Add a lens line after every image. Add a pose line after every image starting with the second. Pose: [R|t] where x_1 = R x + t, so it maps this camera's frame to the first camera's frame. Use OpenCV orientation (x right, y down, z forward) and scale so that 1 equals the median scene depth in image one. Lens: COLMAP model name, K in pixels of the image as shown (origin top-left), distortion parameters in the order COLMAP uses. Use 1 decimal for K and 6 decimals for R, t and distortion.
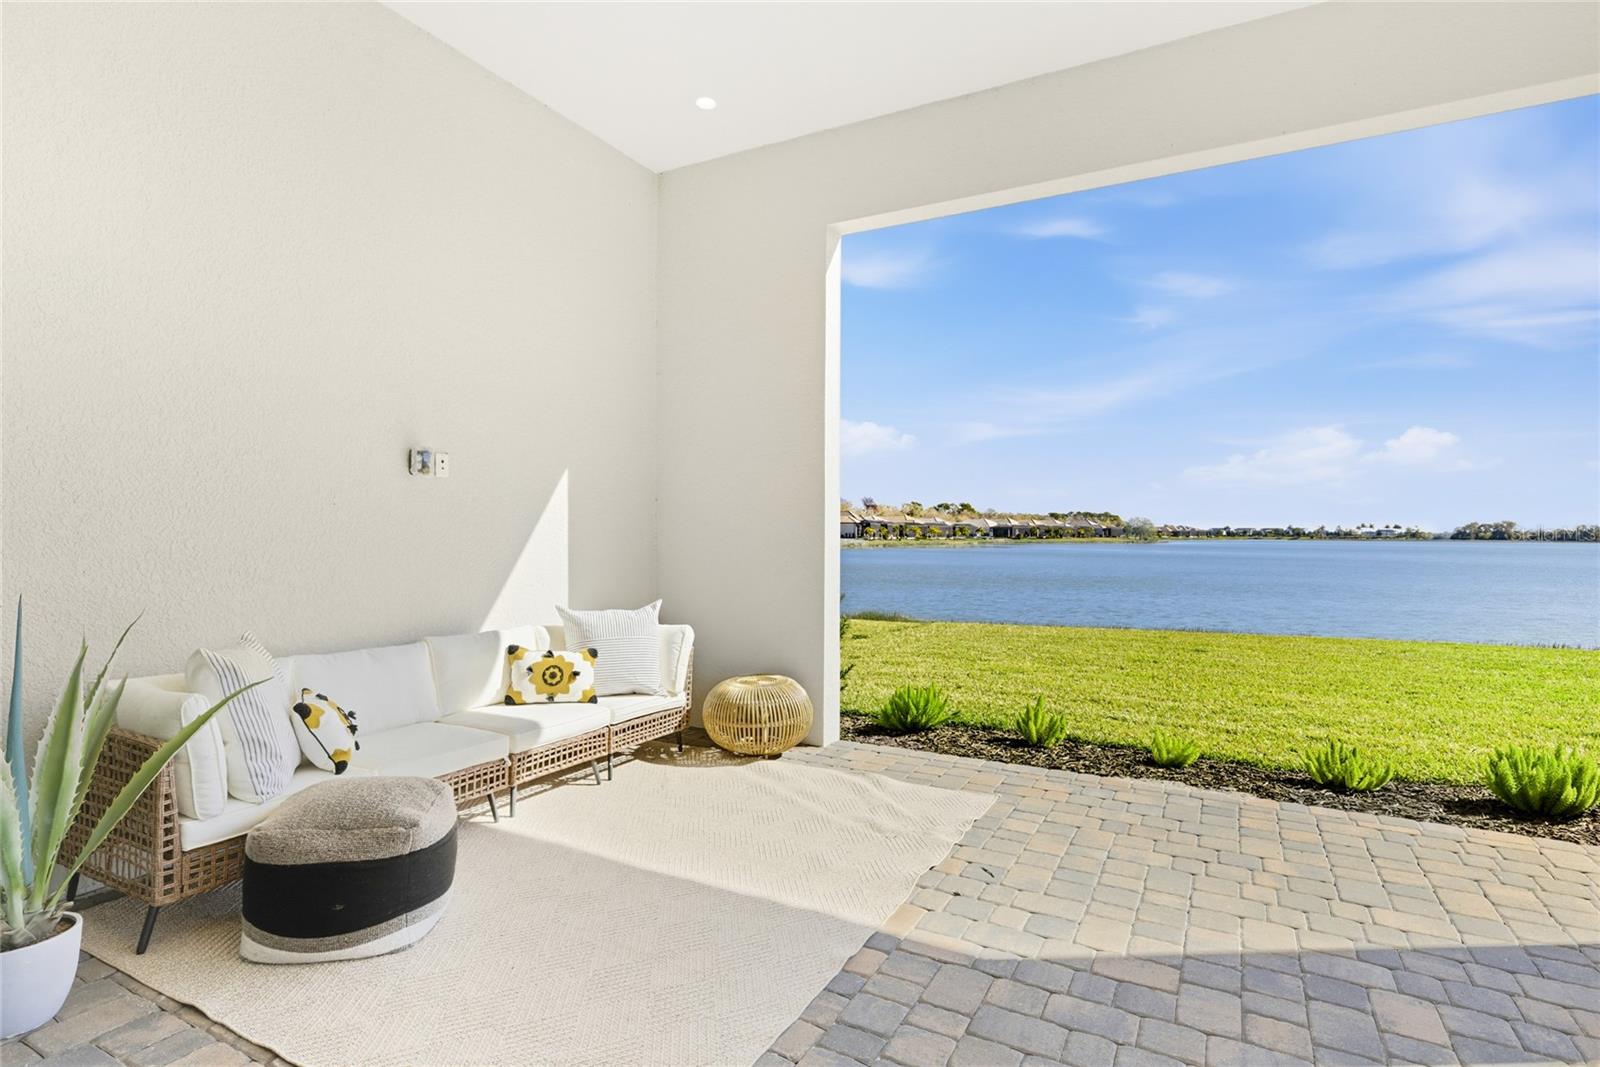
lens RADIAL K [[808.9, 0, 800.0], [0, 808.9, 533.5], [0, 0, 1]] dist [0.006777, 0.000910]
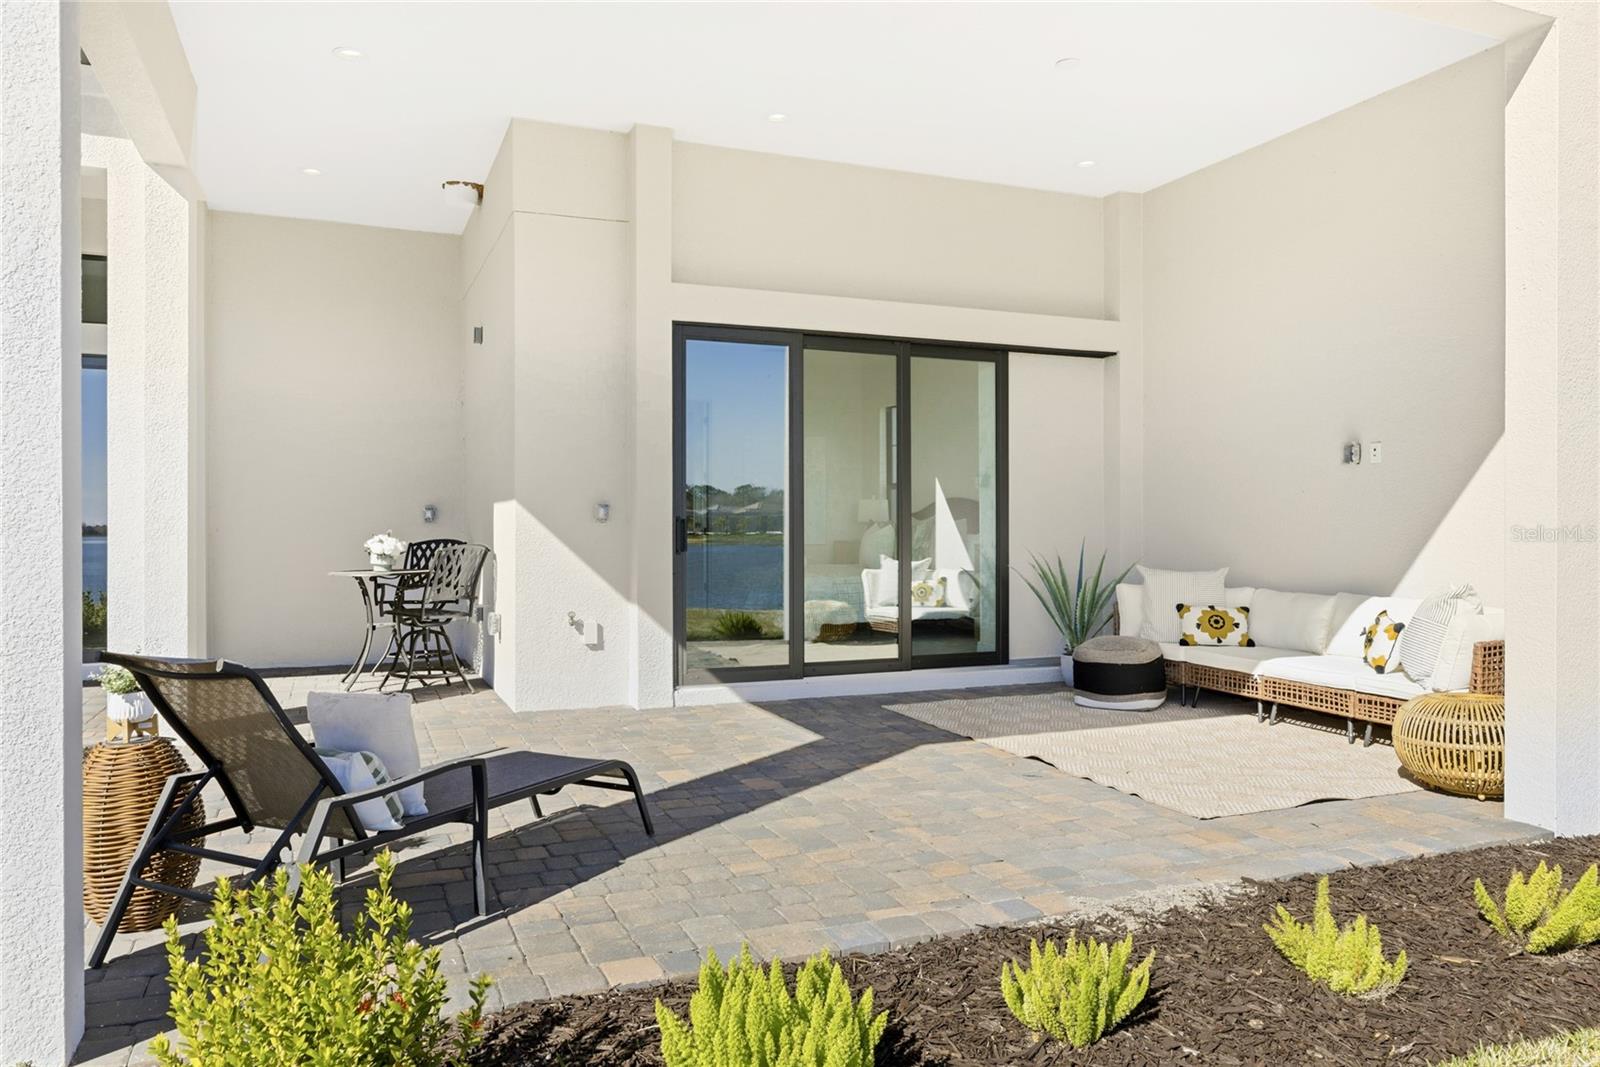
lens RADIAL K [[1115.9, 0, 800.0], [0, 1115.9, 533.5], [0, 0, 1]] dist [-0.044592, -0.000304]
pose [[-0.627380, -0.004039, -0.778703, 1.291956], [-0.005299, 0.999986, -0.000917, 0.038145], [0.778695, 0.003551, -0.627392, 1.300661]]
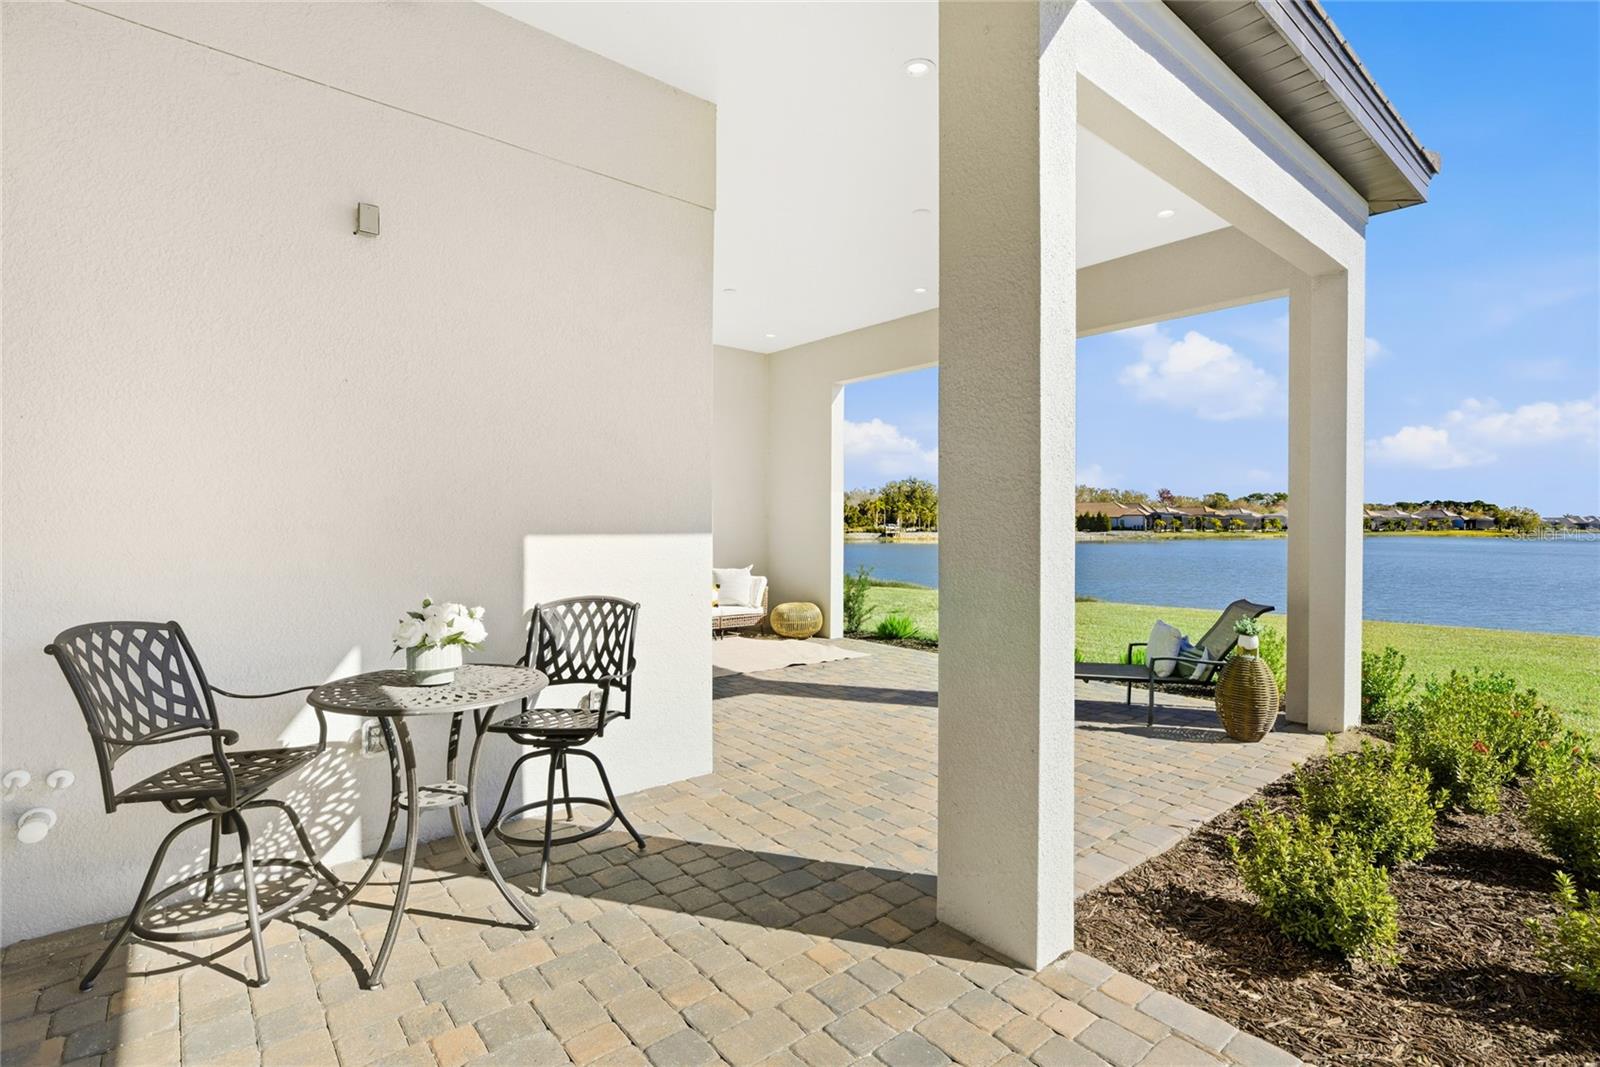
lens RADIAL K [[749.8, 0, 800.0], [0, 749.8, 533.5], [0, 0, 1]] dist [0.000312, 0.000153]
pose [[0.930332, 0.002848, -0.366709, 0.760794], [0.000935, 0.999948, 0.010140, -0.025675], [0.366718, -0.009776, 0.930281, -0.922497]]
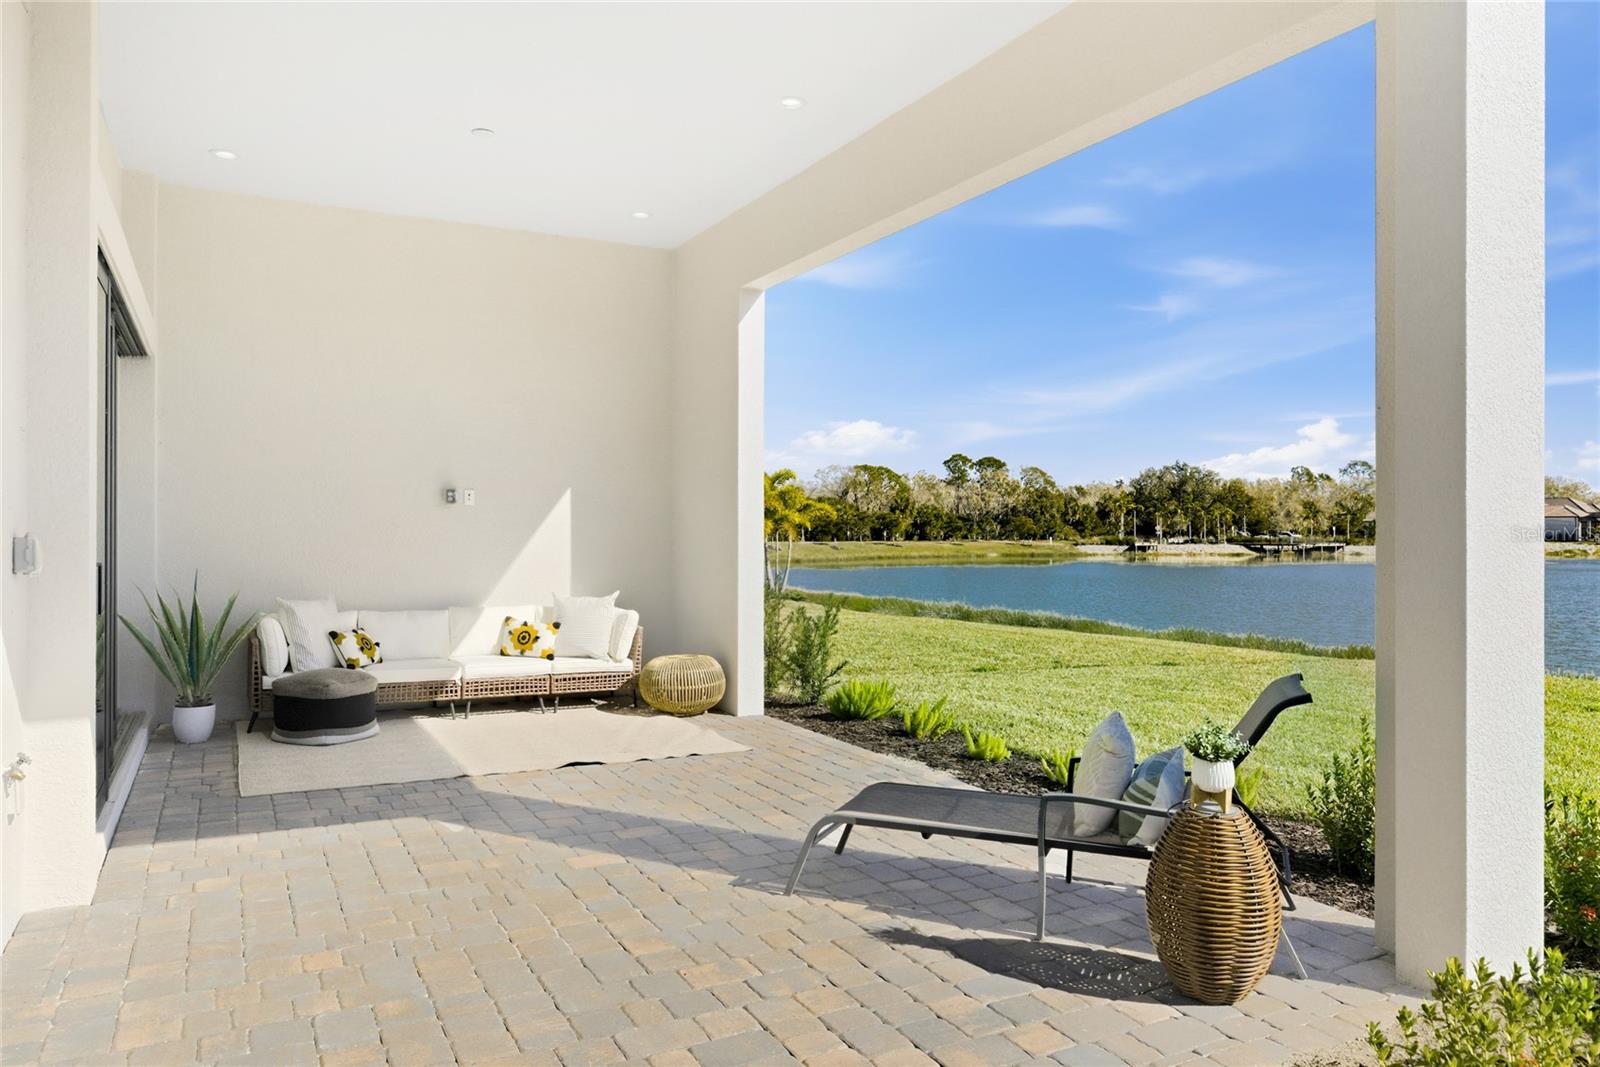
lens RADIAL K [[1070.6, 0, 800.3], [0, 1070.6, 526.3], [0, 0, 1]] dist [0.002820, -0.000316]
pose [[0.837692, -0.005105, -0.546118, 1.155059], [0.001092, 0.999970, -0.007673, -0.012002], [0.546141, 0.005831, 0.837673, -0.352616]]
